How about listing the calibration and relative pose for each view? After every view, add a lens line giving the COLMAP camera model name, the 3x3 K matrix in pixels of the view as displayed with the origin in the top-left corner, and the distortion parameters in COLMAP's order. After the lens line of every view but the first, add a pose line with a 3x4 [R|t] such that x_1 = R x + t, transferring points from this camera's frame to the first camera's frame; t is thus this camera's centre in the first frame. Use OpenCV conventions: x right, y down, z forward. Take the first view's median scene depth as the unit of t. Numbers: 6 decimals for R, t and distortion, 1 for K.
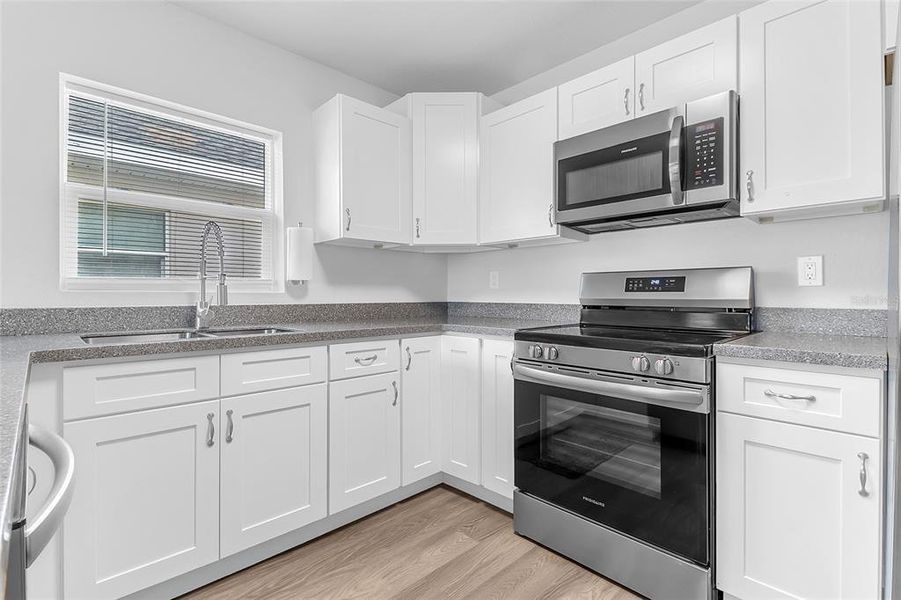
lens RADIAL K [[415.8, 0, 453.8], [0, 415.8, 293.6], [0, 0, 1]] dist [0.008138, 0.000684]
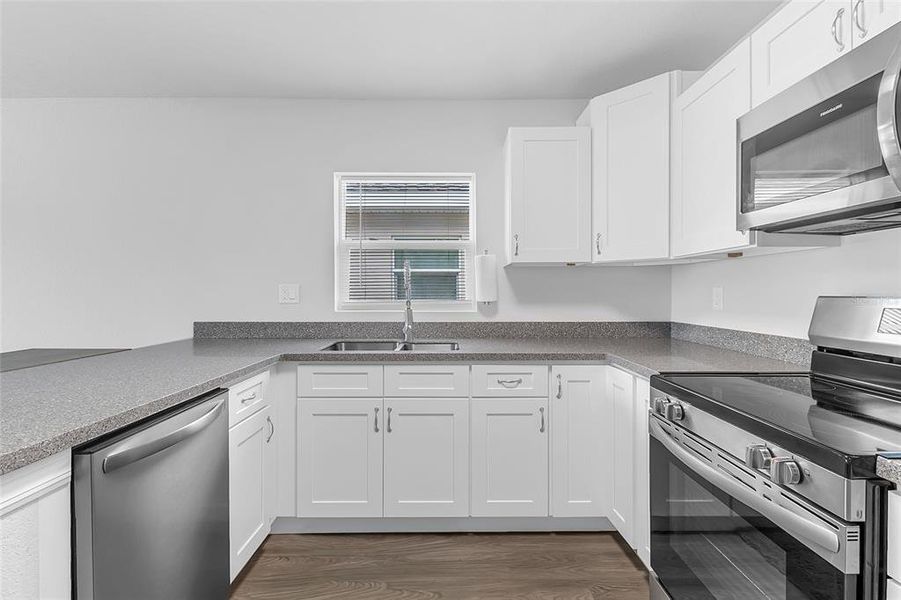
lens RADIAL K [[415.8, 0, 453.8], [0, 415.8, 293.6], [0, 0, 1]] dist [0.008138, 0.000684]
pose [[0.726417, 0.000340, -0.687254, 0.368718], [0.002127, 0.999994, 0.002744, -0.060780], [0.687251, -0.003455, 0.726412, 0.130958]]
